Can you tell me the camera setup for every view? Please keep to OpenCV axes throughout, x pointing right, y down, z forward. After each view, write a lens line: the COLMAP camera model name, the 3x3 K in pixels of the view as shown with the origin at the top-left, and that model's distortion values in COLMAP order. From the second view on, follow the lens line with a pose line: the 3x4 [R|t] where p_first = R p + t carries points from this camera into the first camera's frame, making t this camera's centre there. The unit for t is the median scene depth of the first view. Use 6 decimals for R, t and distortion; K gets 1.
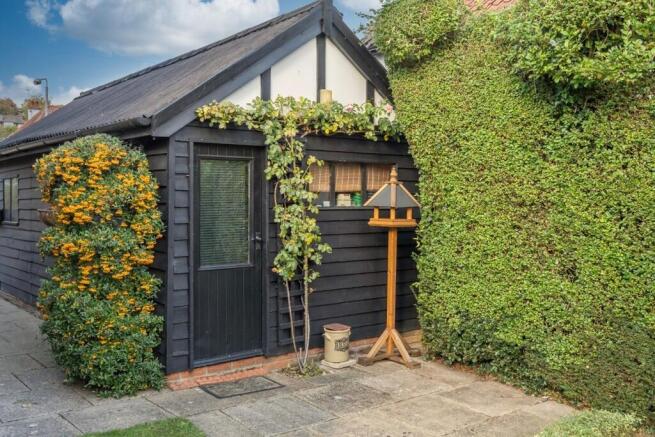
lens RADIAL K [[653.5, 0, 327.9], [0, 653.5, 216.7], [0, 0, 1]] dist [-0.010149, 0.000000]
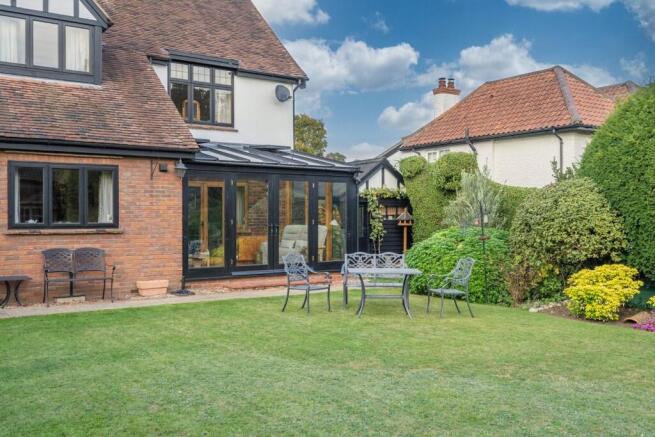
lens RADIAL K [[653.5, 0, 327.7], [0, 653.5, 221.7], [0, 0, 1]] dist [-0.010149, 0.000000]
pose [[0.997662, -0.006273, -0.068050, -0.068586], [0.004415, 0.999614, -0.027429, 0.087372], [0.068196, 0.027065, 0.997305, -2.391451]]
